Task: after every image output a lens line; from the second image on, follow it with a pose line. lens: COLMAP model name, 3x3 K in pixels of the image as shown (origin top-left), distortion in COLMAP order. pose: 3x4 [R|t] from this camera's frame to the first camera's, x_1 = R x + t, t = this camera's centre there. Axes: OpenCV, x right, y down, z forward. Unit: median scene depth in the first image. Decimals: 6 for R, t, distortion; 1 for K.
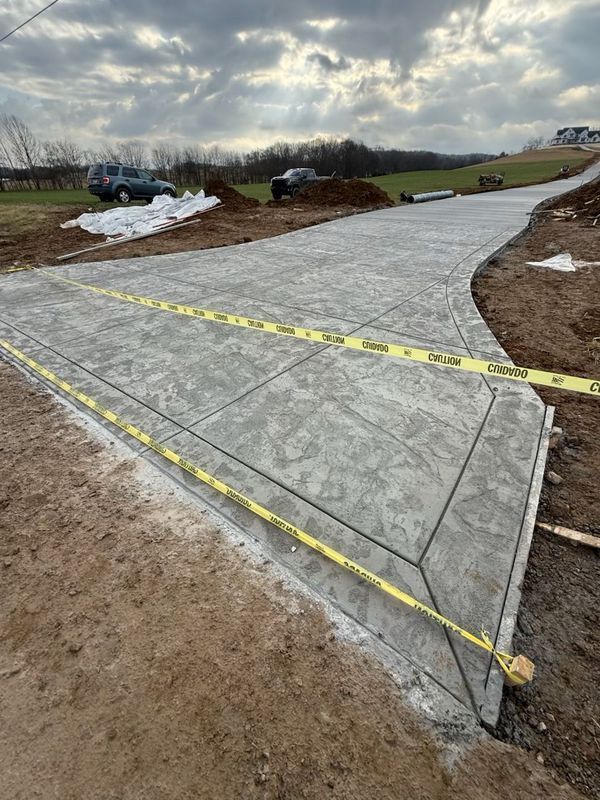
lens RADIAL K [[330.4, 0, 317.9], [0, 330.4, 399.6], [0, 0, 1]] dist [-0.001922, -0.000385]
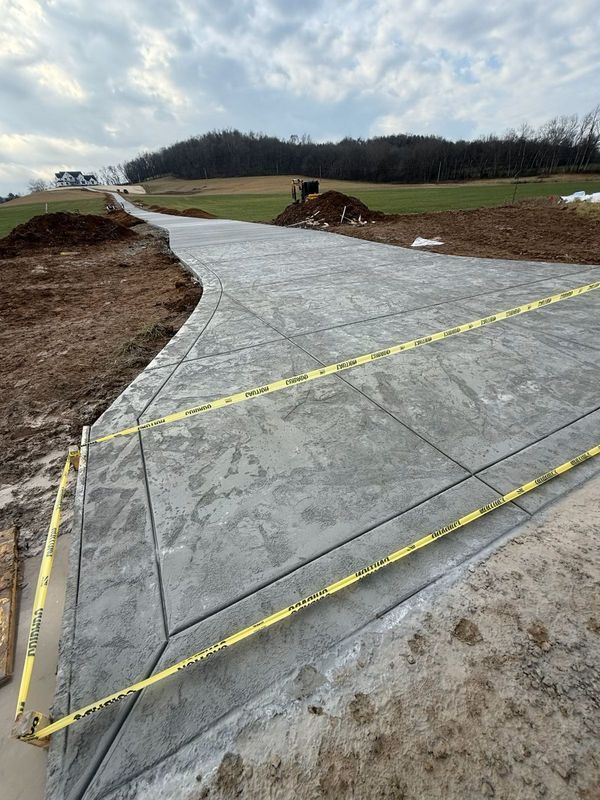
lens RADIAL K [[330.4, 0, 317.9], [0, 330.4, 399.6], [0, 0, 1]] dist [-0.001922, -0.000385]
pose [[0.446787, -0.473676, 0.758955, -1.386398], [0.537413, 0.820320, 0.195607, -0.531852], [-0.715240, 0.320478, 0.621068, 0.882834]]
